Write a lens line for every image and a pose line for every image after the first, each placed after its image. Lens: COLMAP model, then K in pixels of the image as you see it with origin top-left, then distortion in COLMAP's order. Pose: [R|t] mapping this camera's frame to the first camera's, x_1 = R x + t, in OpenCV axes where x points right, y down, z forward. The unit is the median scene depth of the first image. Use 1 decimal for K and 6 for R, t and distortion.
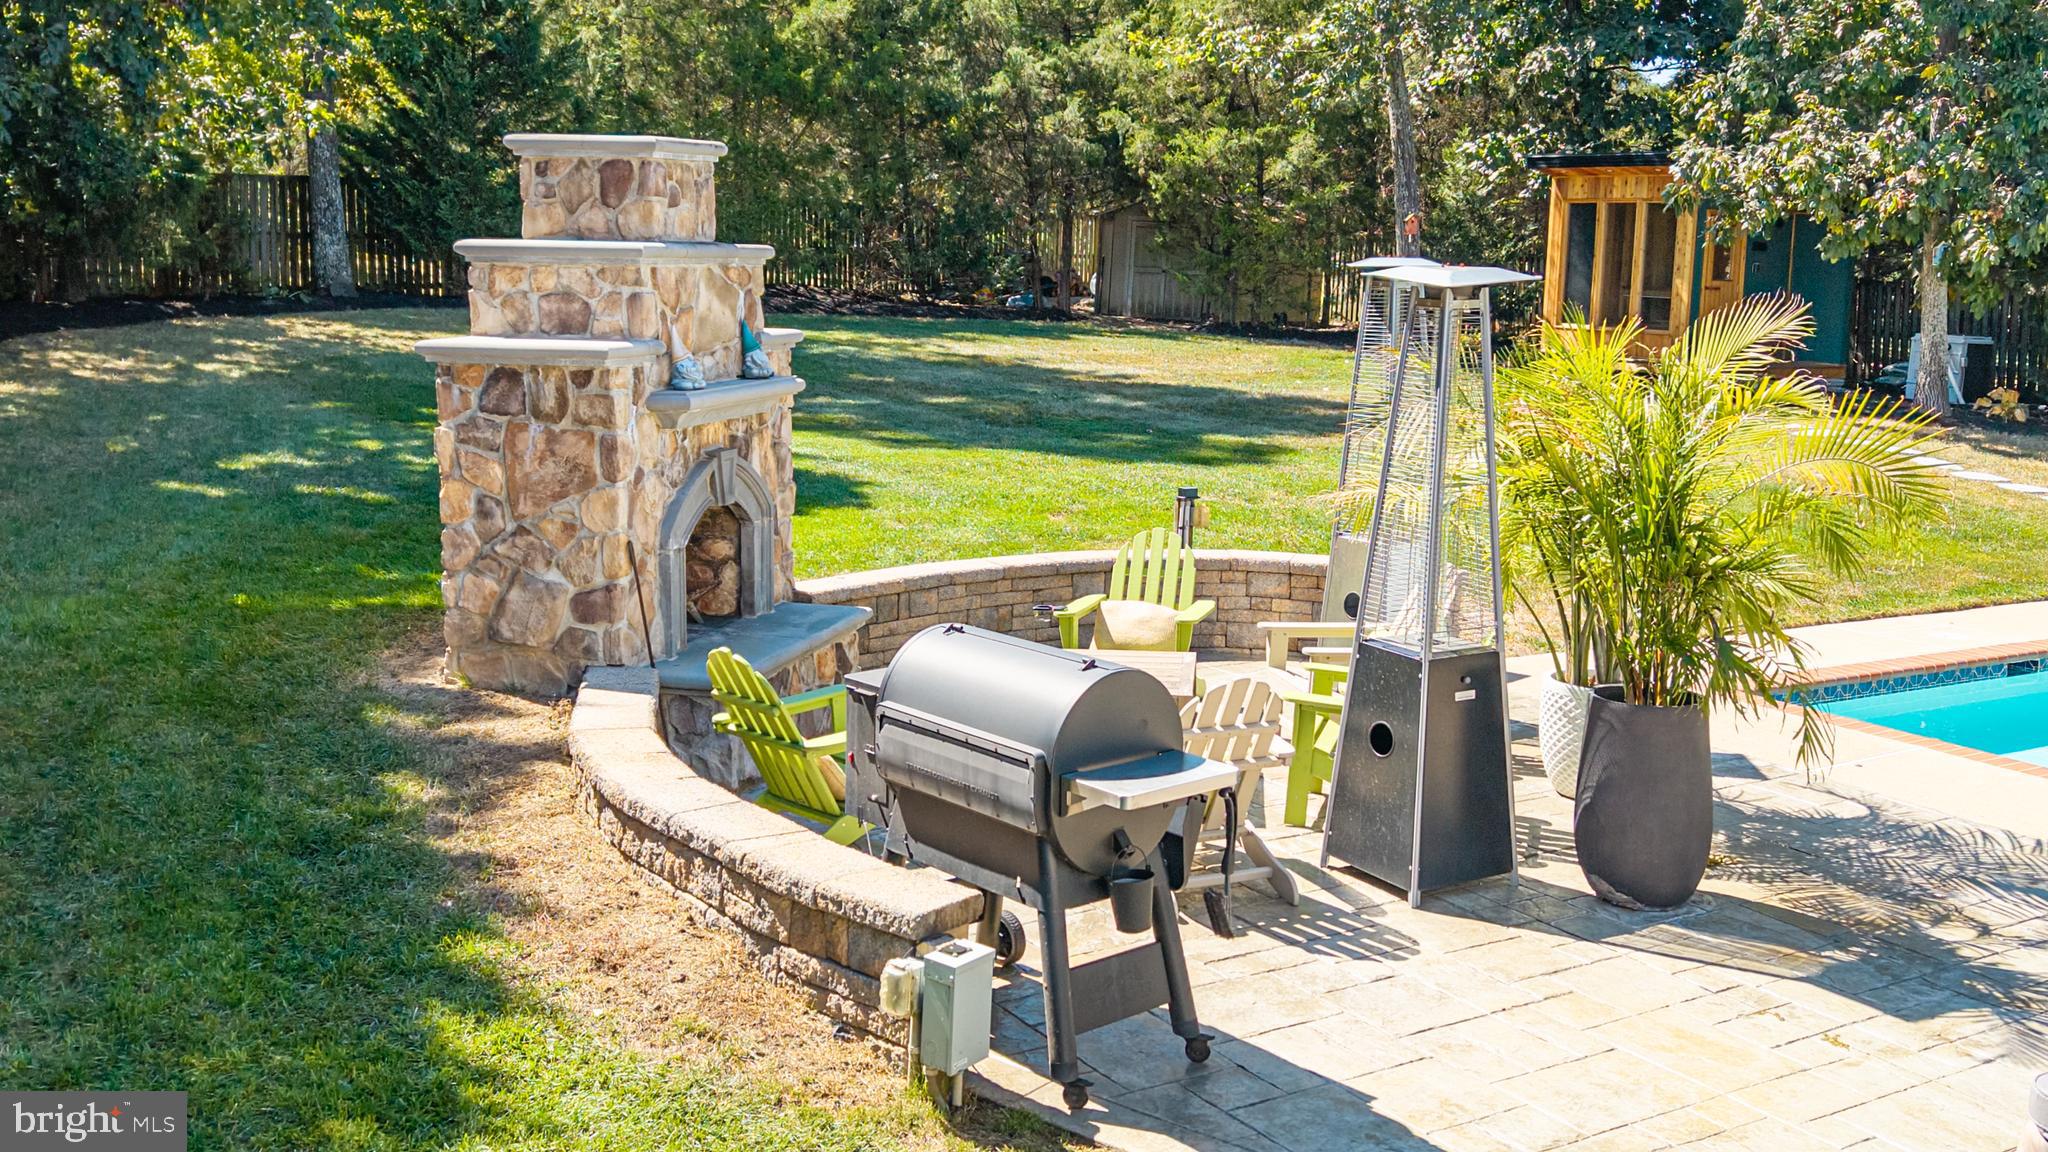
lens RADIAL K [[2077.5, 0, 1024.0], [0, 2077.5, 576.0], [0, 0, 1]] dist [0.118022, -0.000044]
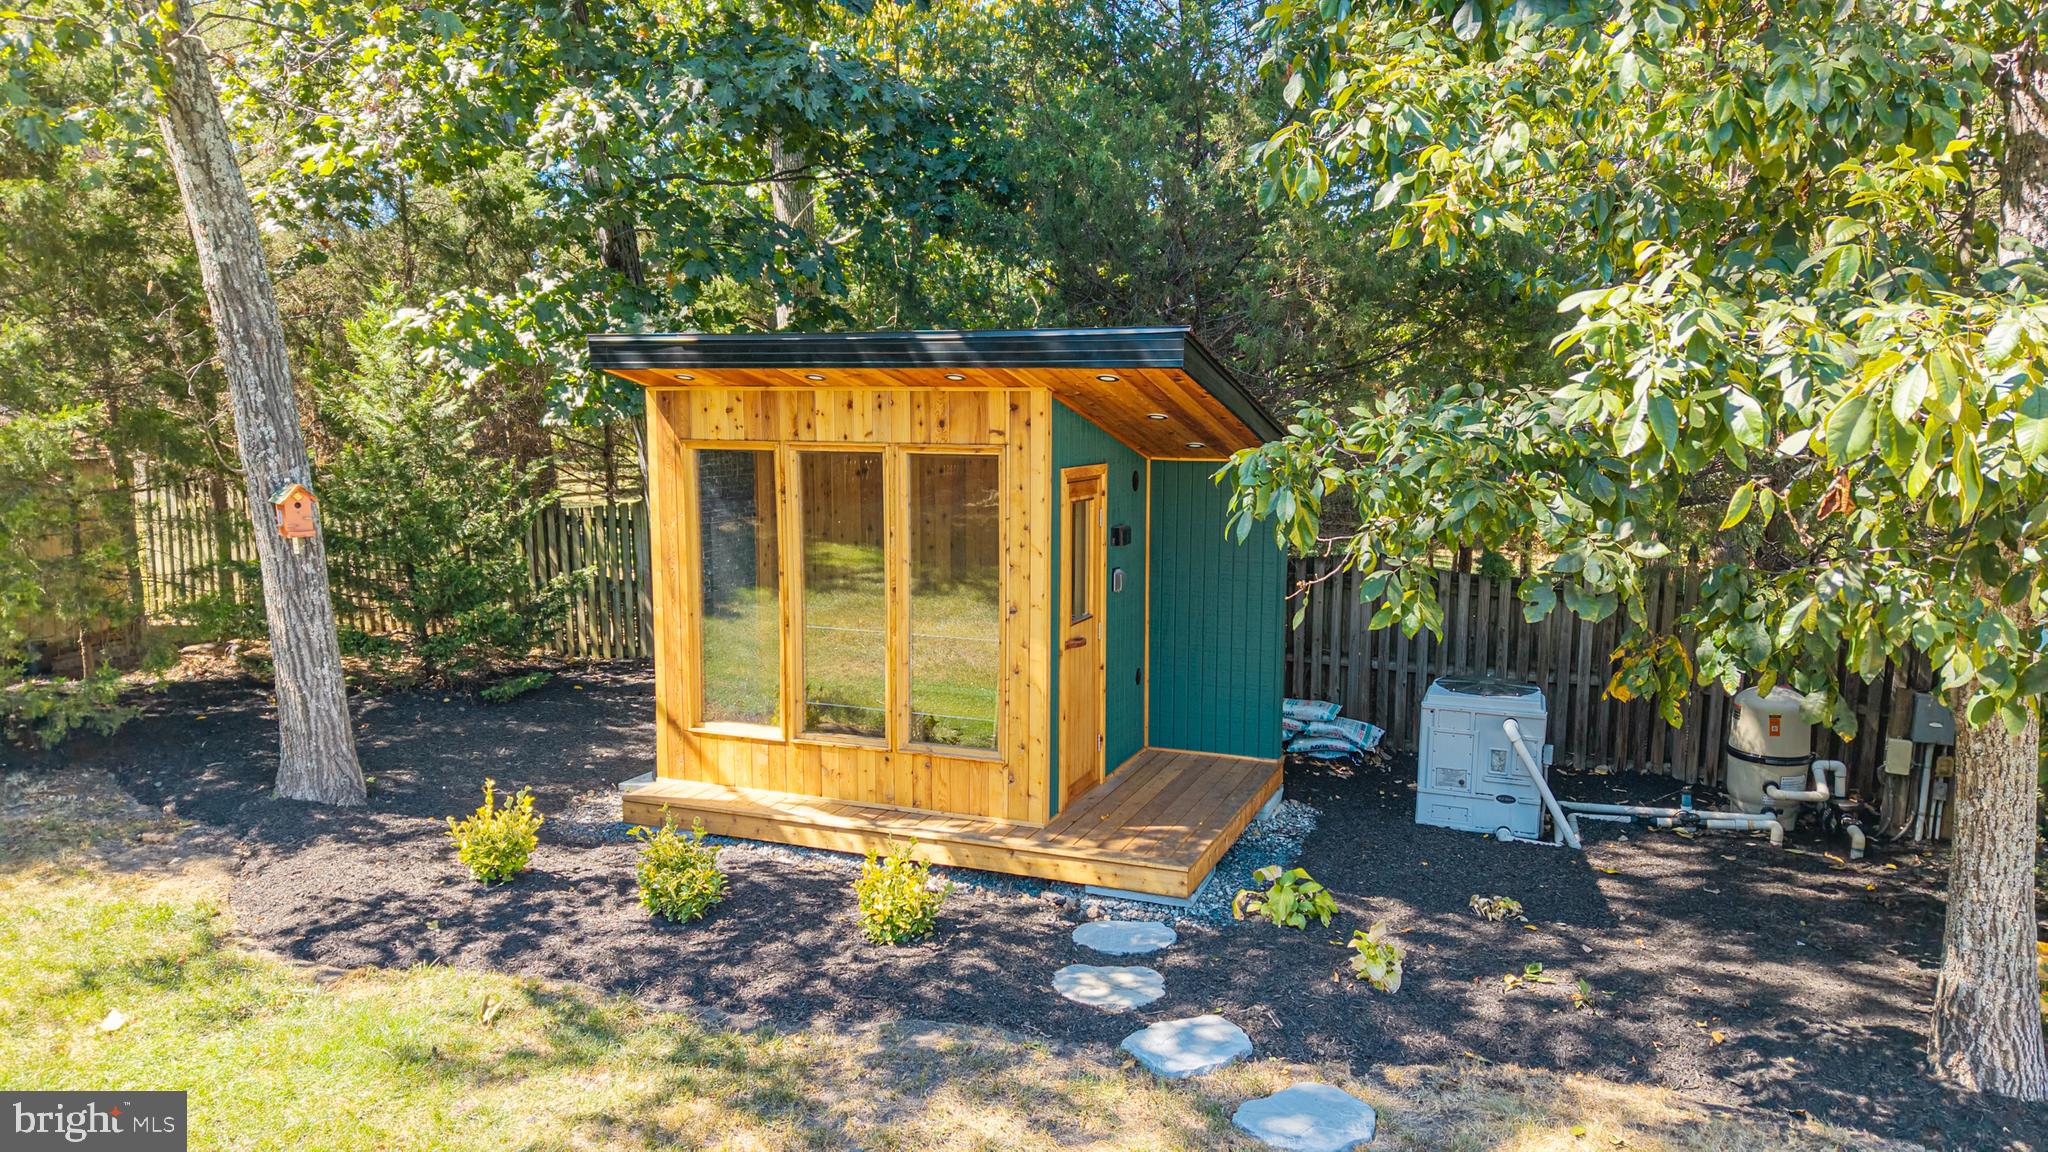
lens RADIAL K [[1416.7, 0, 1066.1], [0, 1416.7, 566.4], [0, 0, 1]] dist [0.007570, -0.006937]
pose [[0.781025, -0.092055, 0.617677, 0.493542], [0.117085, 0.993122, -0.000040, -0.517245], [-0.613425, 0.072352, 0.786432, 2.605381]]
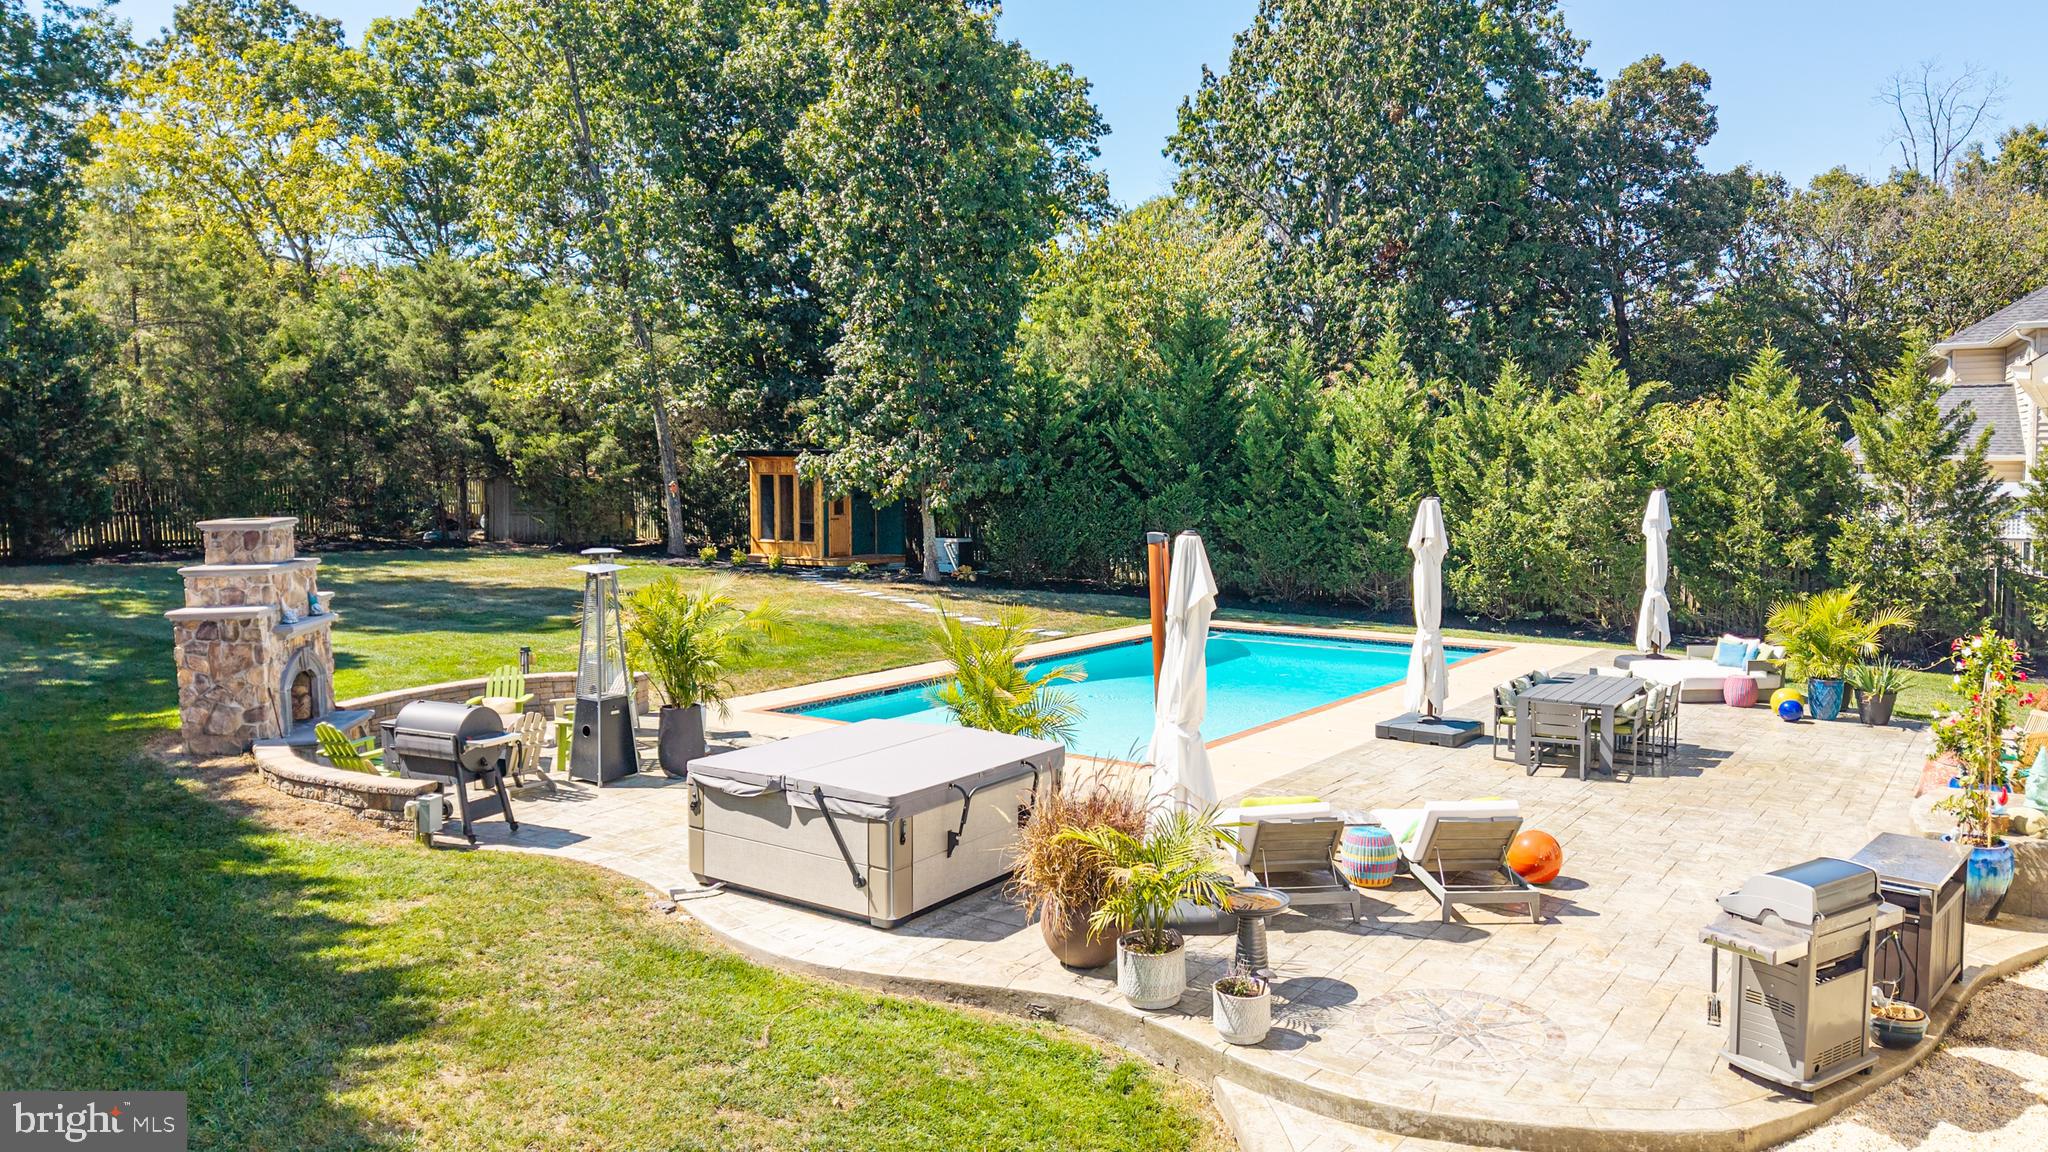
lens RADIAL K [[1416.7, 0, 1066.1], [0, 1416.7, 566.4], [0, 0, 1]] dist [0.007570, -0.006937]
pose [[0.912982, -0.054132, 0.404393, -0.000519], [0.088855, 0.993749, -0.067581, 0.033674], [-0.398207, 0.097633, 0.912085, -0.806058]]
